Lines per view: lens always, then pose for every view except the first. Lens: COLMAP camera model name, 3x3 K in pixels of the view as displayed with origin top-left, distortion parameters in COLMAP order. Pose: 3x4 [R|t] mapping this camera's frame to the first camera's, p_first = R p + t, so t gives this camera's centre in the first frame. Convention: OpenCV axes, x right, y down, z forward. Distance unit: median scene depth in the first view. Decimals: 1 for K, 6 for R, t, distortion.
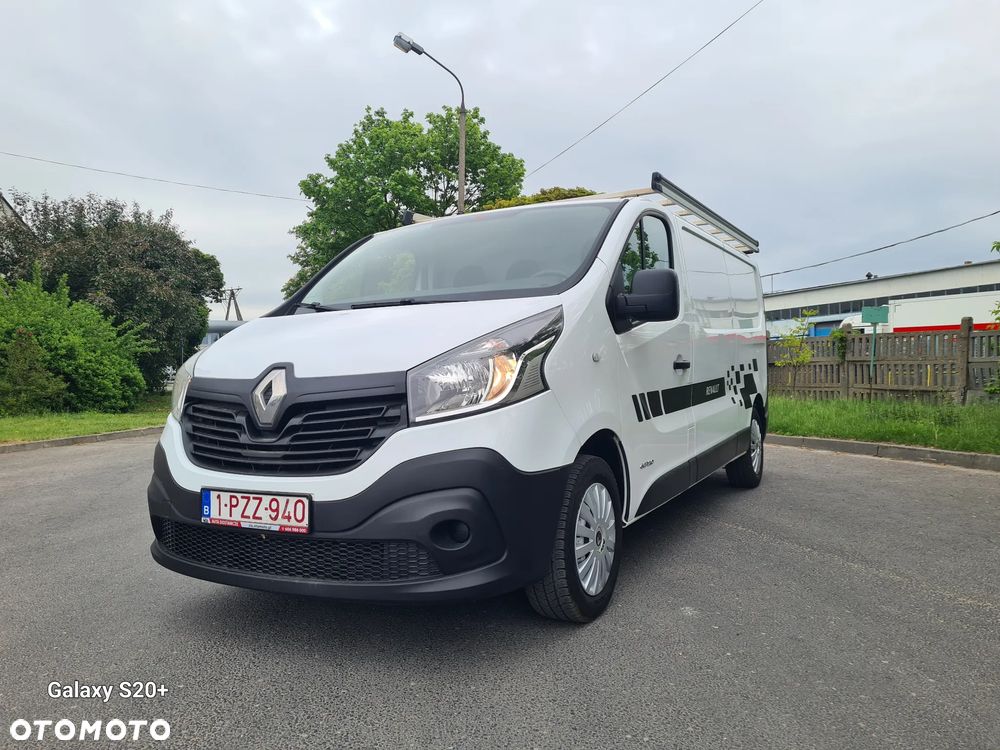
lens RADIAL K [[761.9, 0, 482.6], [0, 761.9, 368.5], [0, 0, 1]] dist [0.060063, -0.032459]
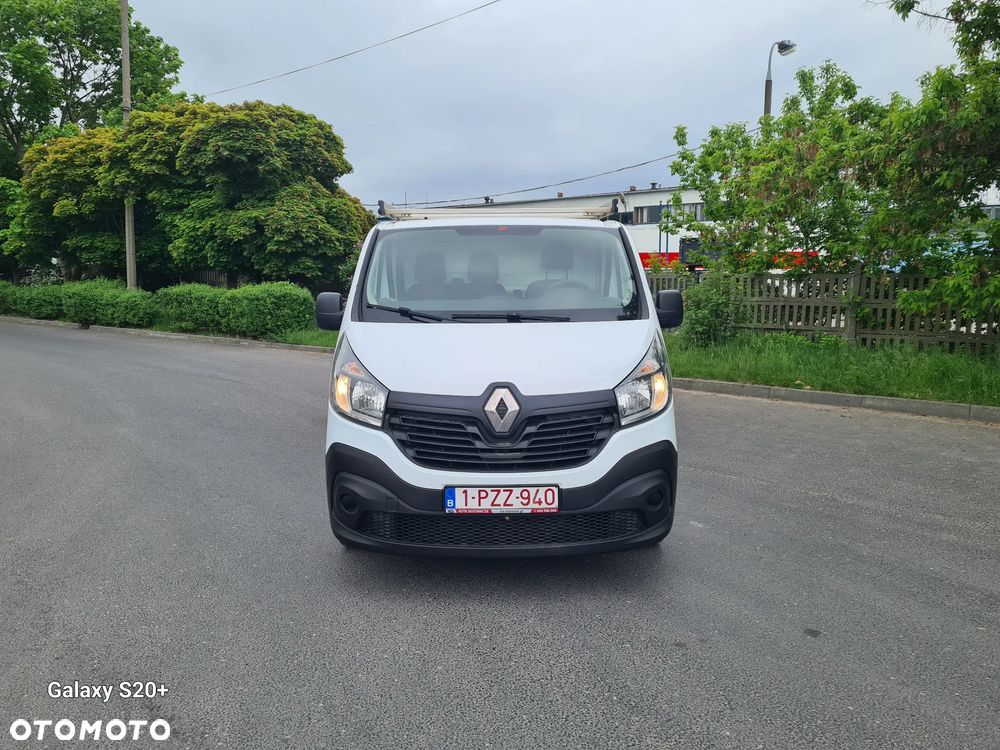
lens RADIAL K [[761.9, 0, 516.2], [0, 761.9, 369.6], [0, 0, 1]] dist [0.060063, -0.032459]
pose [[0.862320, -0.044260, 0.504426, -0.928045], [-0.019046, 0.992633, 0.119655, -0.189927], [-0.506006, -0.112788, 0.855124, -0.091967]]
